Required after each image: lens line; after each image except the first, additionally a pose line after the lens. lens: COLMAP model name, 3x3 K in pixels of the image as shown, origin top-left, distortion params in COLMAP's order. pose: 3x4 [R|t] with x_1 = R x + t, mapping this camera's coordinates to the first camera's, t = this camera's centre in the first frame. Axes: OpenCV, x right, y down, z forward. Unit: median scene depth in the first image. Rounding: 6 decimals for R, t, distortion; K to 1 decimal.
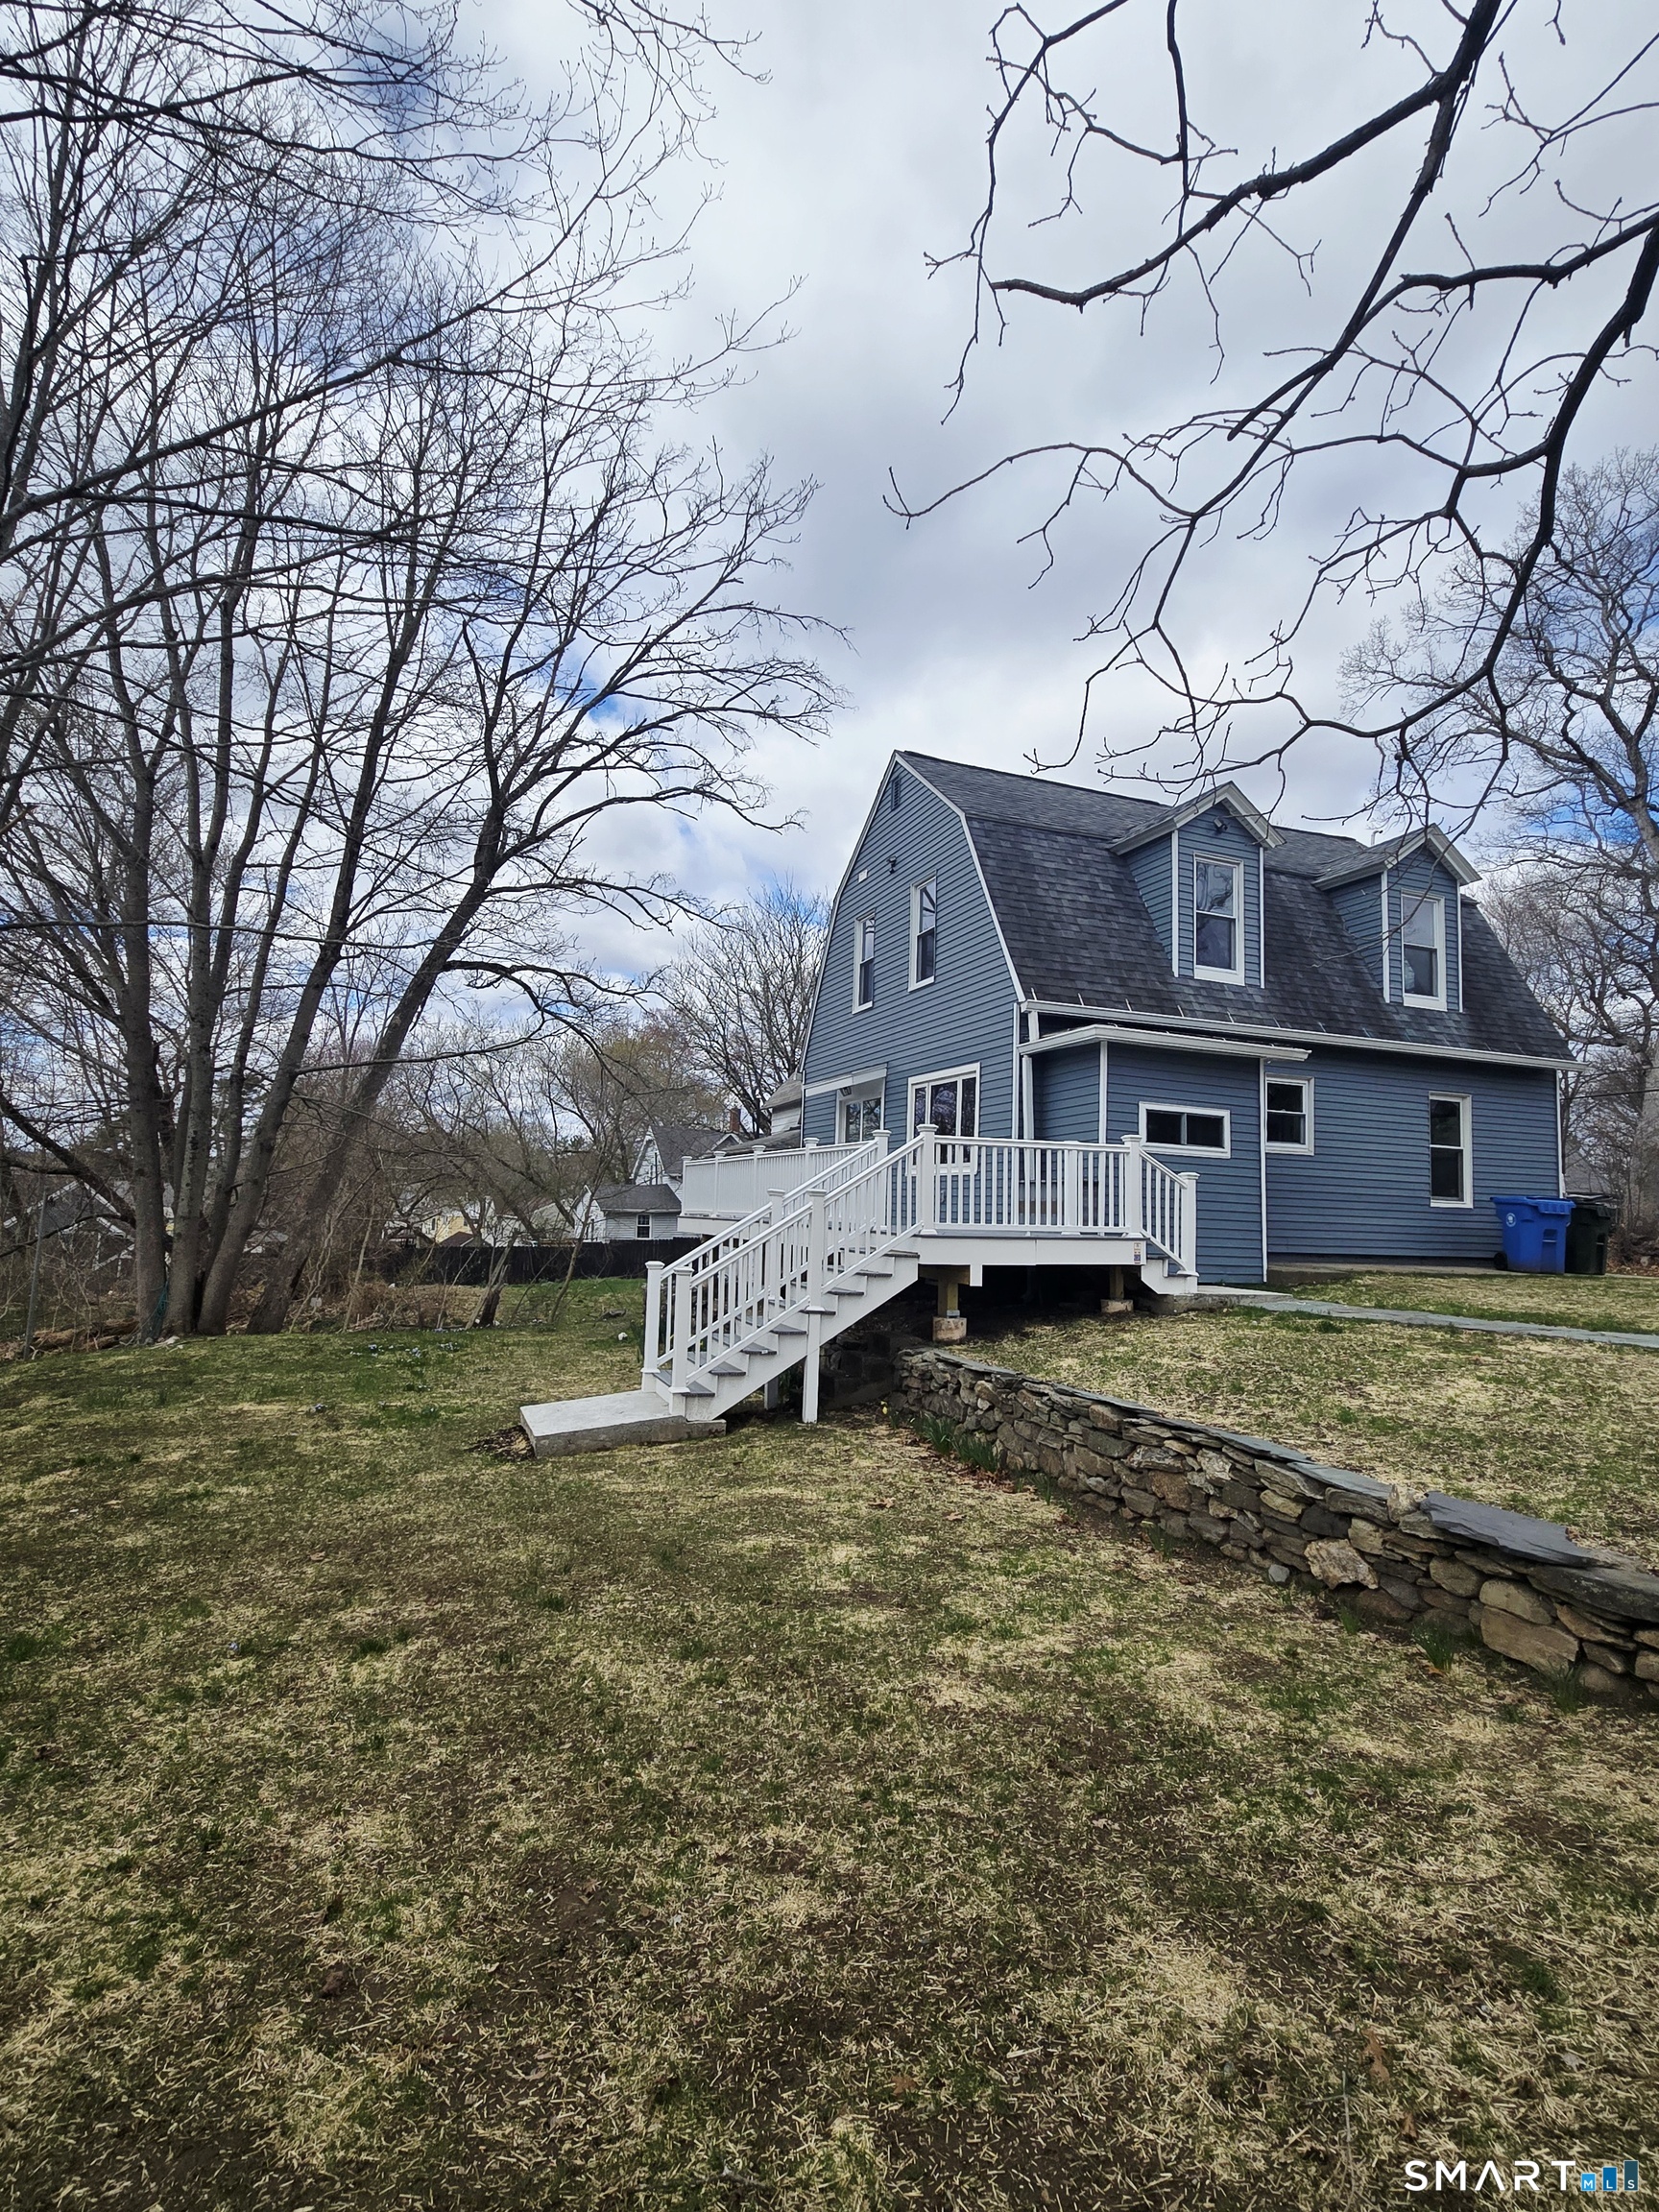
lens RADIAL K [[1144.9, 0, 829.5], [0, 1144.9, 1106.0], [0, 0, 1]] dist [-0.000245, 0.000213]
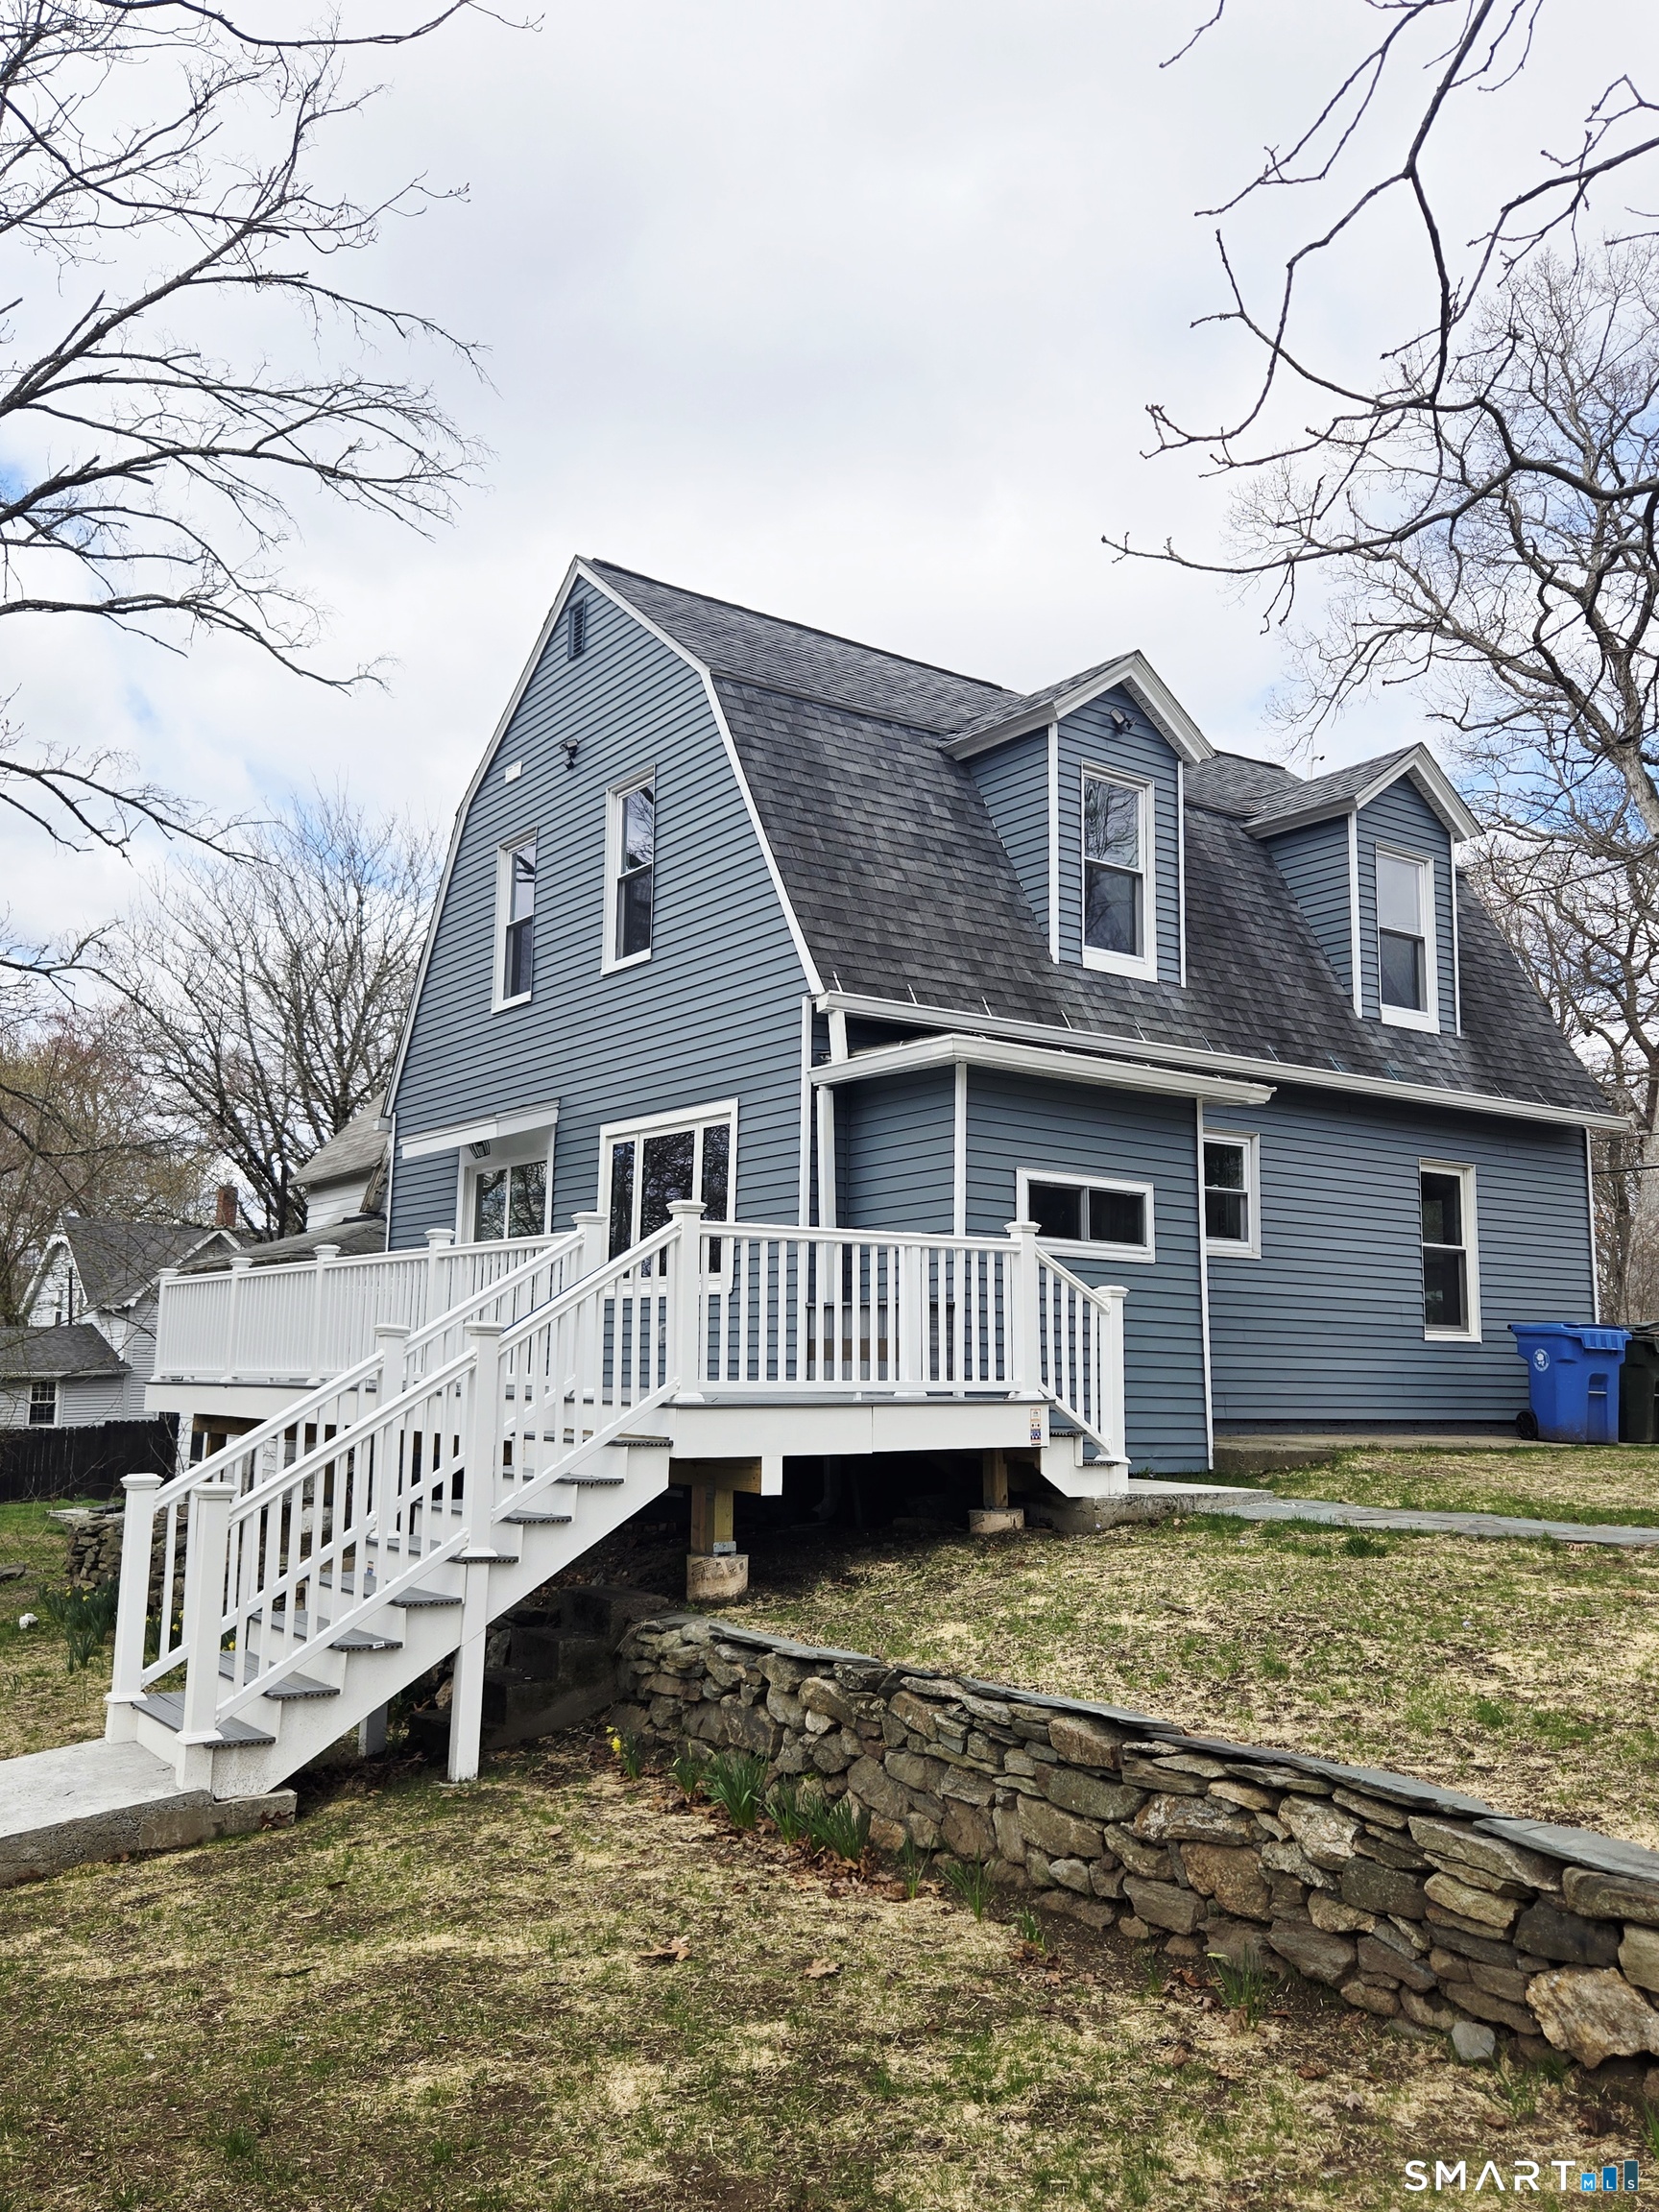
lens RADIAL K [[1853.5, 0, 876.9], [0, 1853.5, 1098.6], [0, 0, 1]] dist [0.099145, -0.102791]
pose [[0.965534, 0.018178, 0.259643, -0.054106], [-0.005562, 0.998771, -0.049244, 0.009551], [-0.260219, 0.046103, 0.964448, 0.104196]]
